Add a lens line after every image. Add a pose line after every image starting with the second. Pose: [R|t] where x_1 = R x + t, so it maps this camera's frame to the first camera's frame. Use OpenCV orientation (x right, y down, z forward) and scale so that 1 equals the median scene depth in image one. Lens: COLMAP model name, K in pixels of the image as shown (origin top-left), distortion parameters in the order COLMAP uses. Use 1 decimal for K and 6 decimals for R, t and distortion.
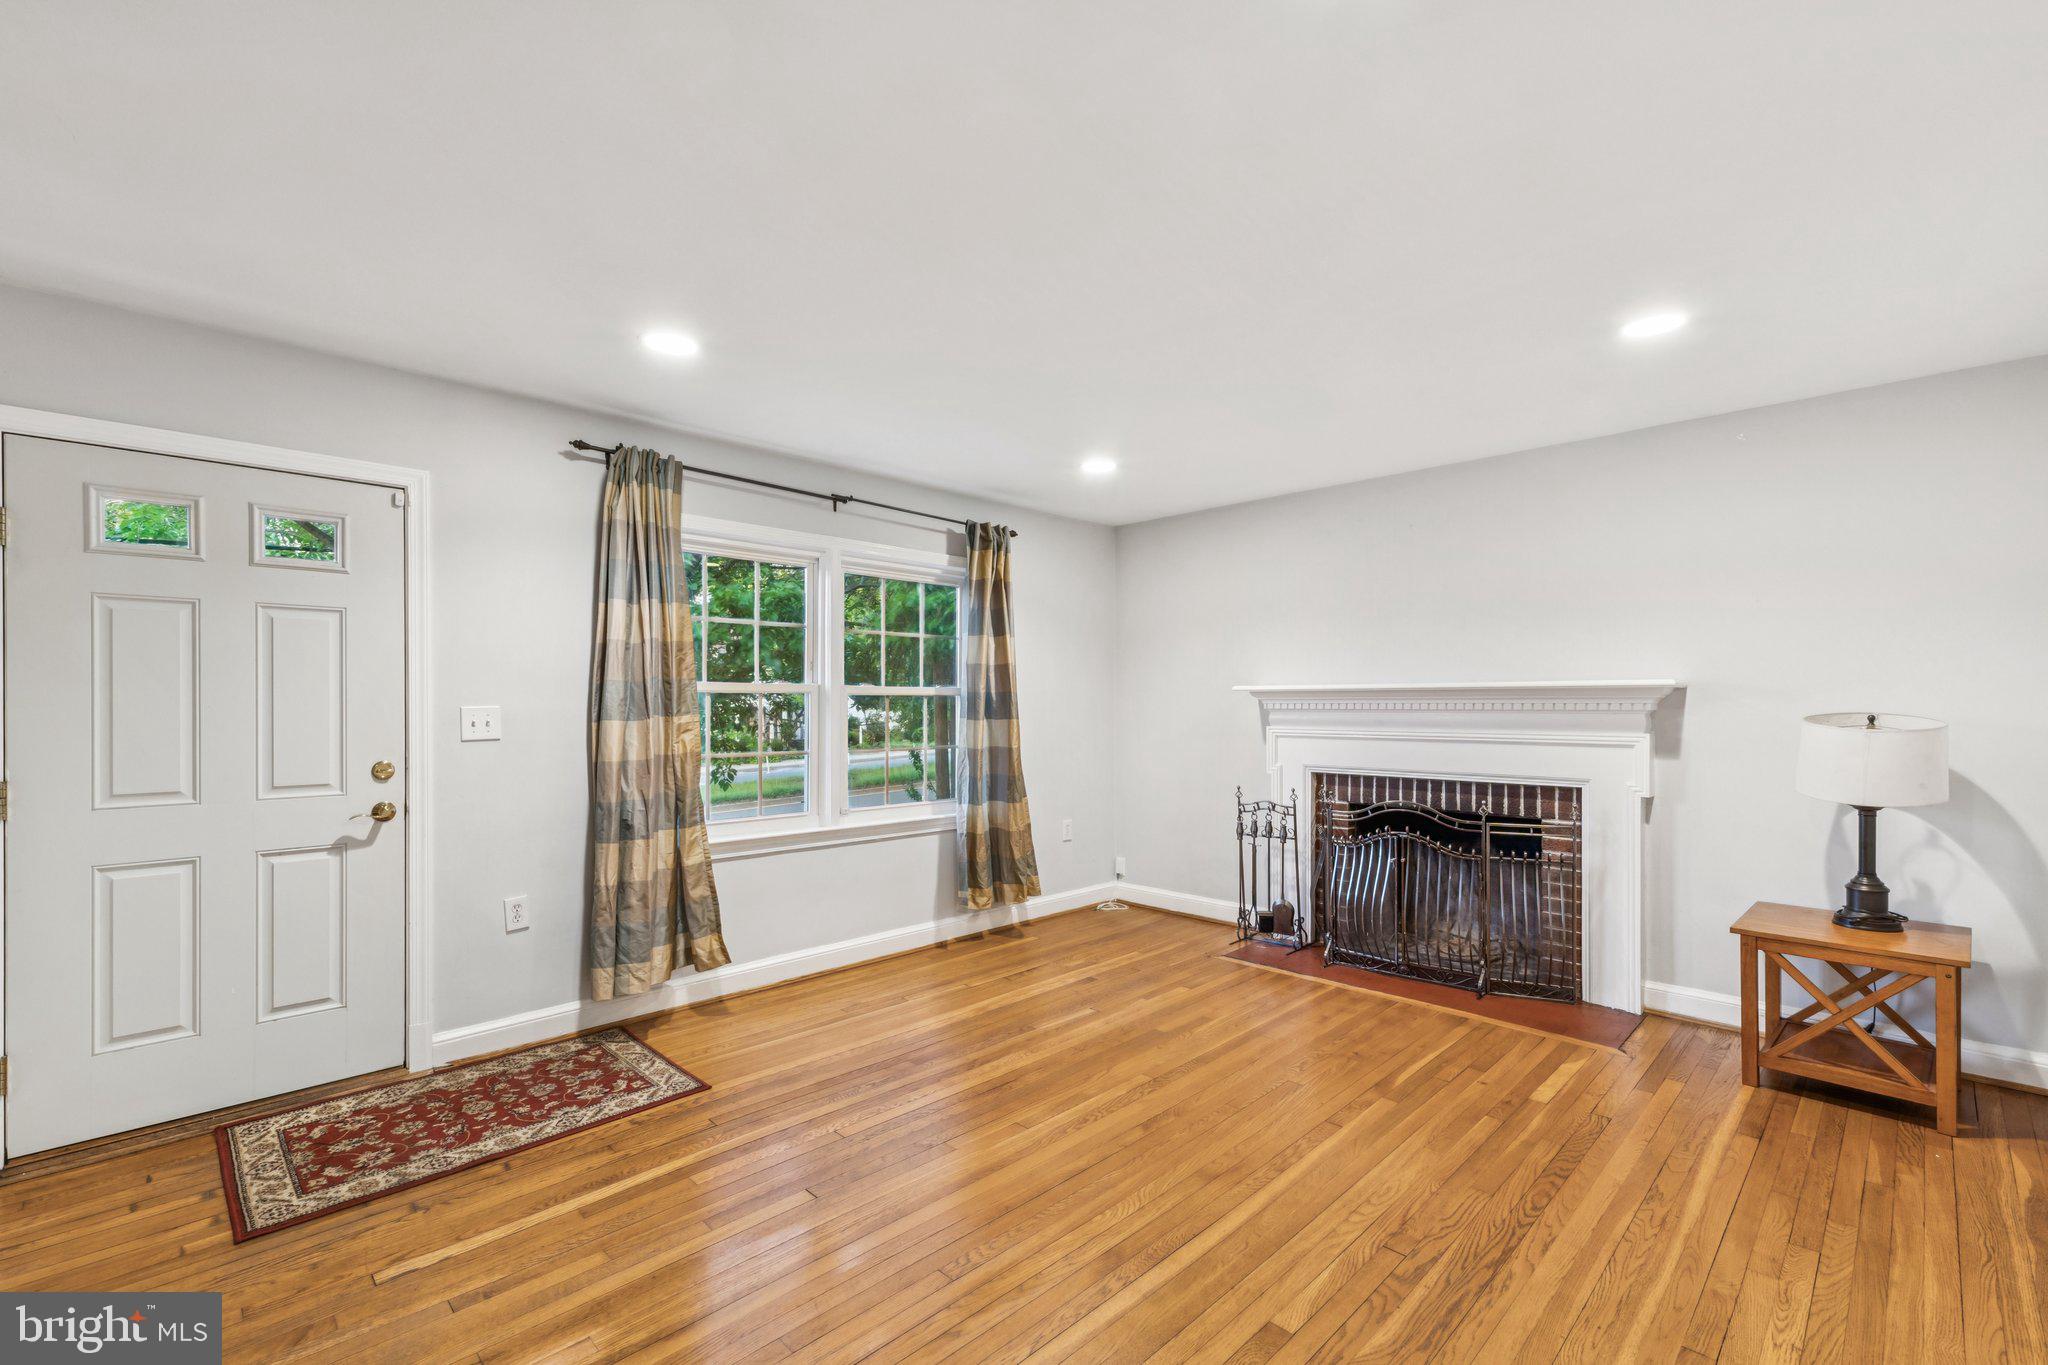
lens RADIAL K [[877.2, 0, 1001.1], [0, 877.2, 707.4], [0, 0, 1]] dist [0.005360, 0.000837]
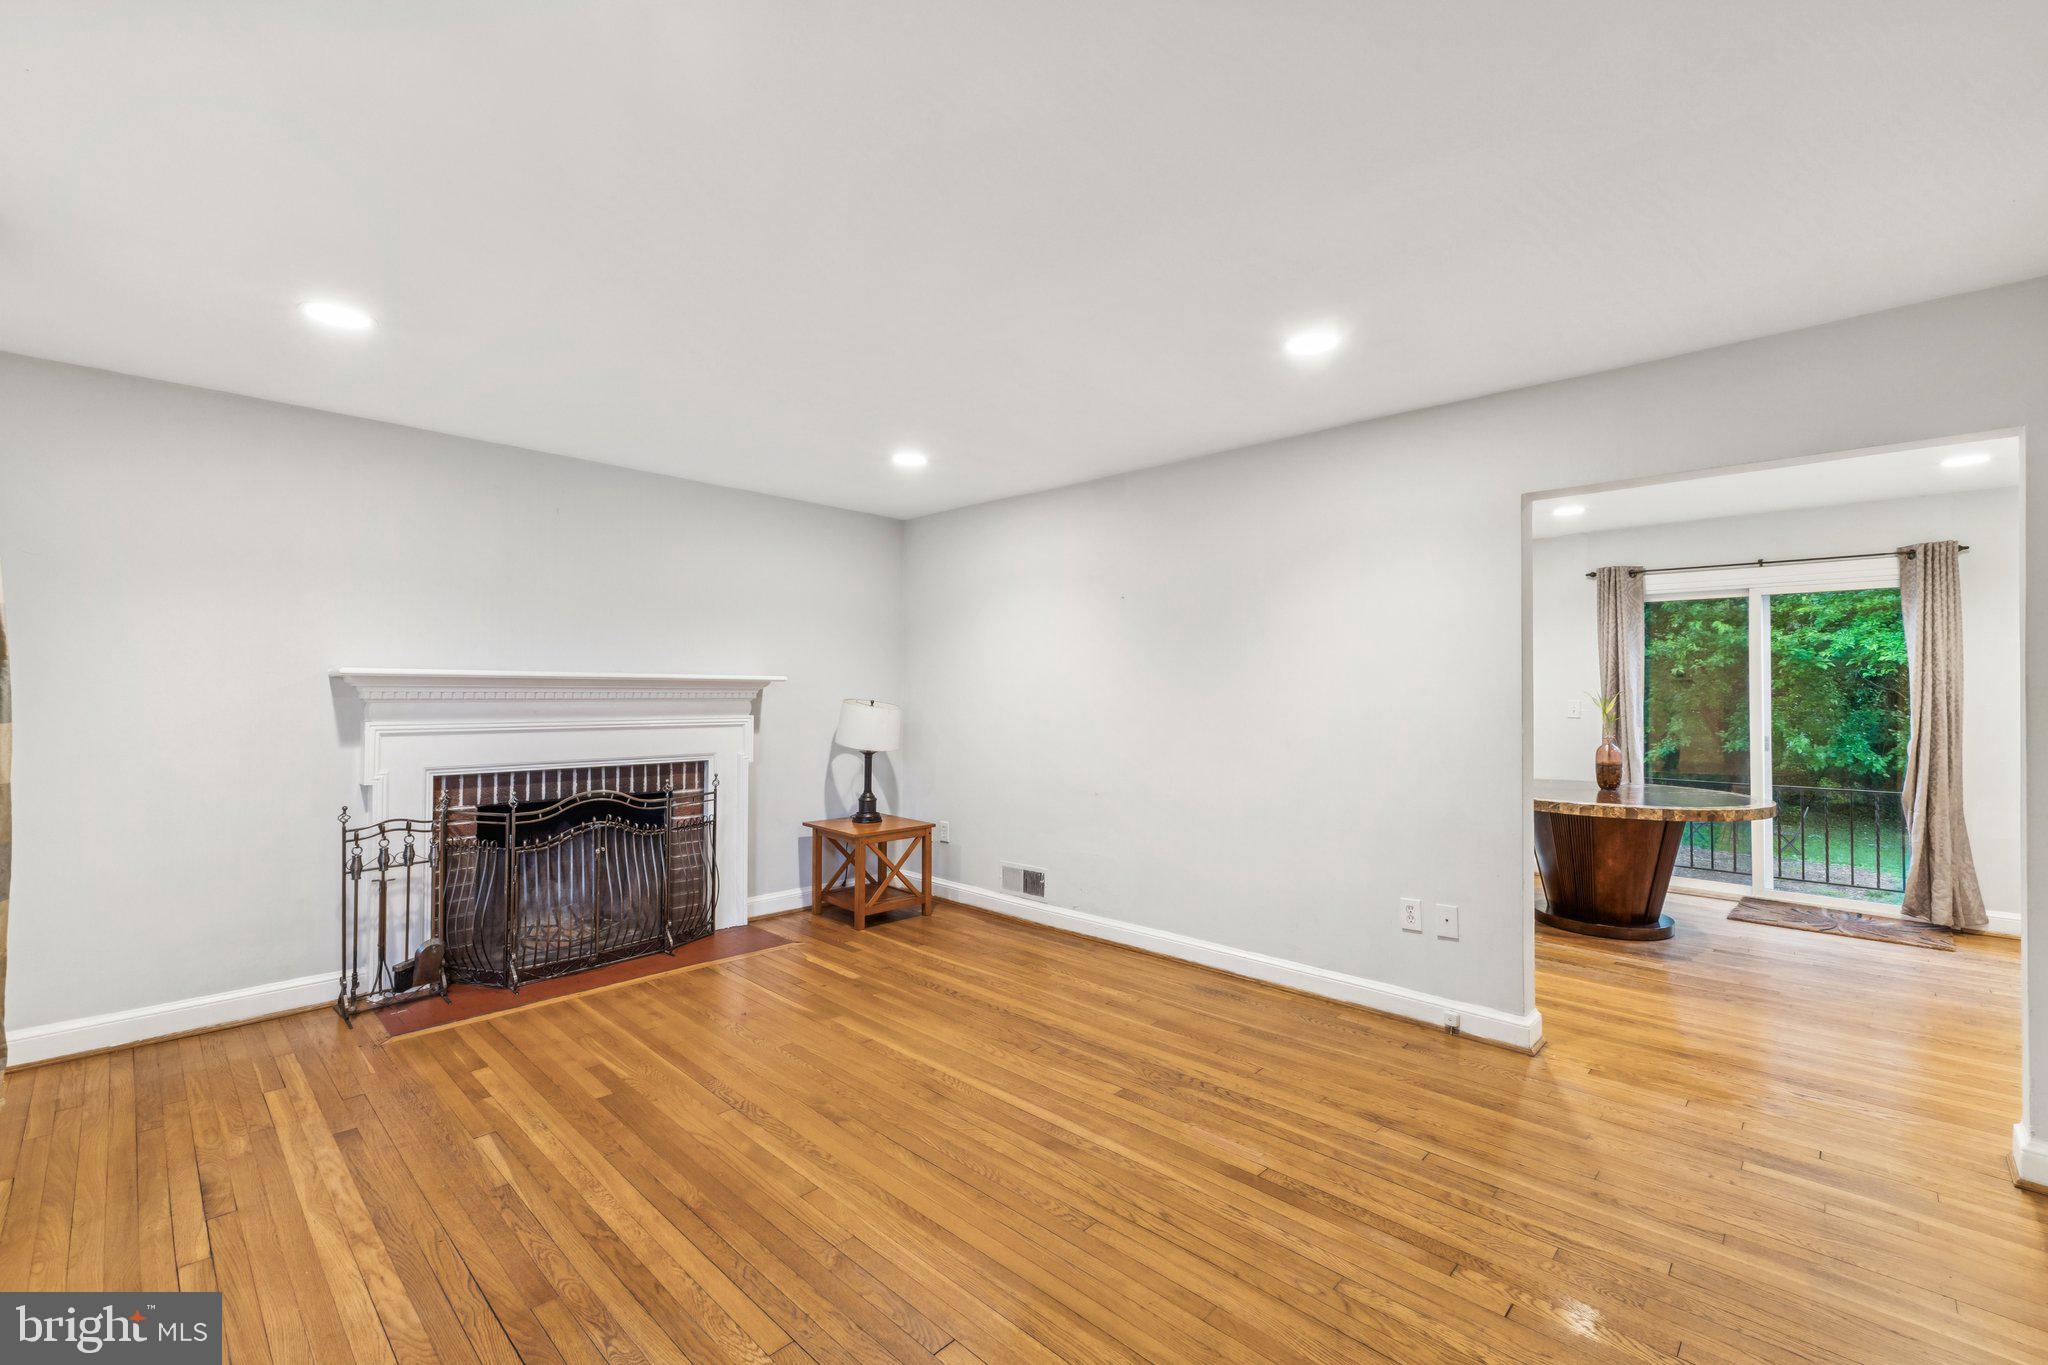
lens RADIAL K [[877.2, 0, 1031.6], [0, 877.2, 679.5], [0, 0, 1]] dist [0.005360, 0.000837]
pose [[-0.049025, 0.016874, 0.998655, -0.598507], [0.001746, 0.999857, -0.016809, -0.001648], [-0.998796, 0.000920, -0.049048, 0.590384]]
